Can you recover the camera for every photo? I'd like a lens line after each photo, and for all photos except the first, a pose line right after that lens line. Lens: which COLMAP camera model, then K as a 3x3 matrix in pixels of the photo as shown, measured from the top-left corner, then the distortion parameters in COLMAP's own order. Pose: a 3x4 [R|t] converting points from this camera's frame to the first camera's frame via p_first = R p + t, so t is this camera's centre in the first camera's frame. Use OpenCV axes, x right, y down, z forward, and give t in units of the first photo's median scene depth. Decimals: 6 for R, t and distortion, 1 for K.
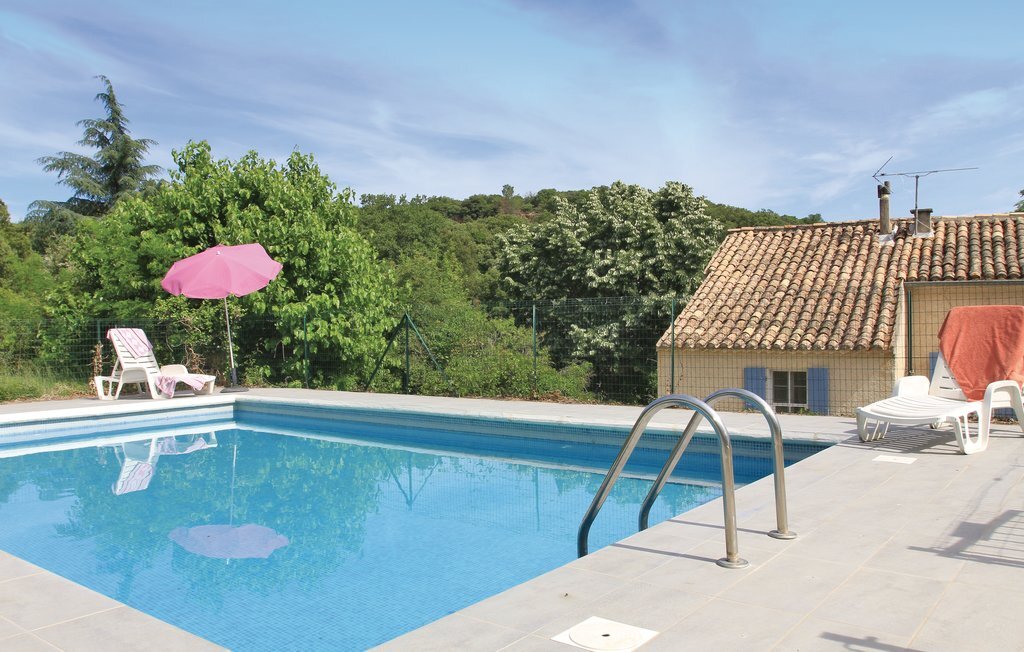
lens RADIAL K [[814.1, 0, 512.0], [0, 814.1, 326.0], [0, 0, 1]] dist [-0.101181, 0.078923]
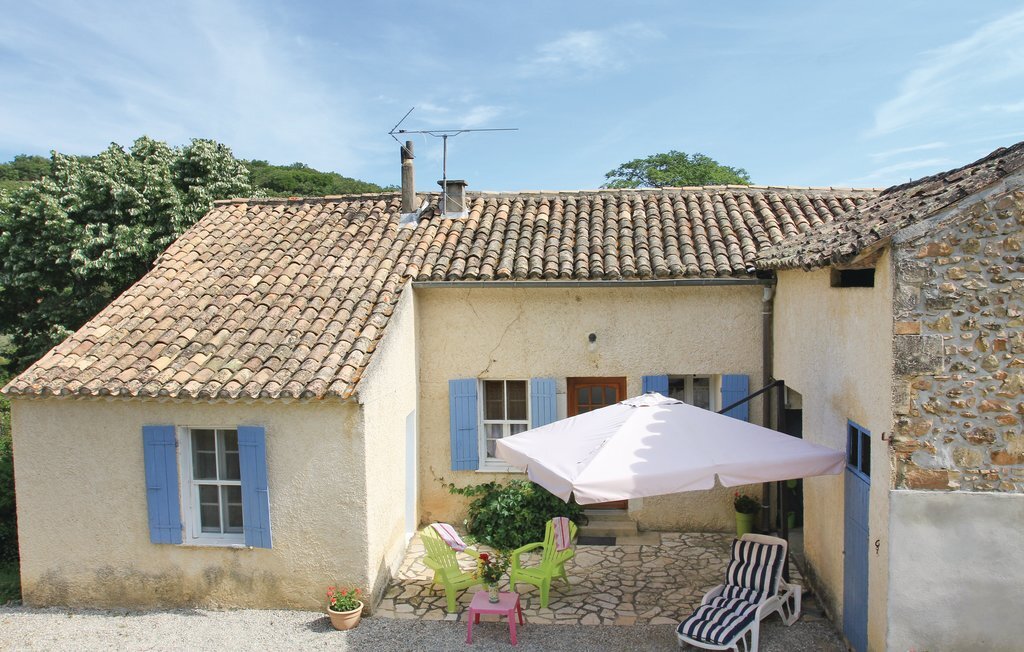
lens RADIAL K [[814.1, 0, 512.0], [0, 814.1, 326.0], [0, 0, 1]] dist [-0.101181, 0.078923]
pose [[0.906521, -0.021282, 0.421623, 0.215024], [0.007823, 0.999404, 0.033628, -0.031590], [-0.422087, -0.027186, 0.906147, 0.251109]]
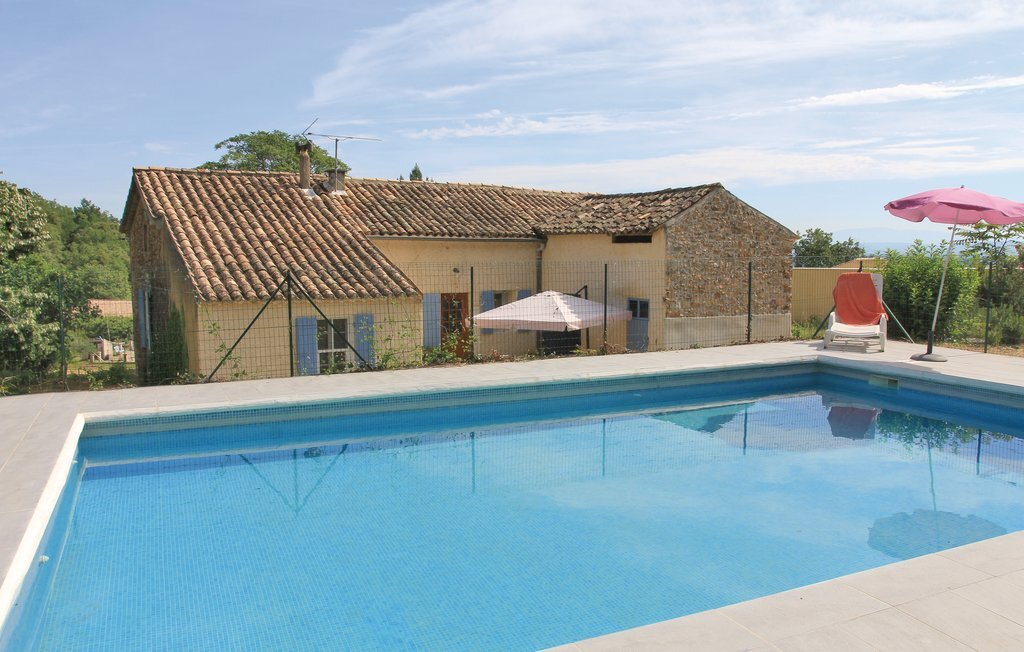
lens RADIAL K [[793.1, 0, 512.0], [0, 793.1, 326.0], [0, 0, 1]] dist [-0.087118, 0.005757]
pose [[0.462631, -0.072507, 0.883581, -0.333812], [-0.002044, 0.996560, 0.082848, -0.016259], [-0.886549, -0.040134, 0.460891, 0.227023]]
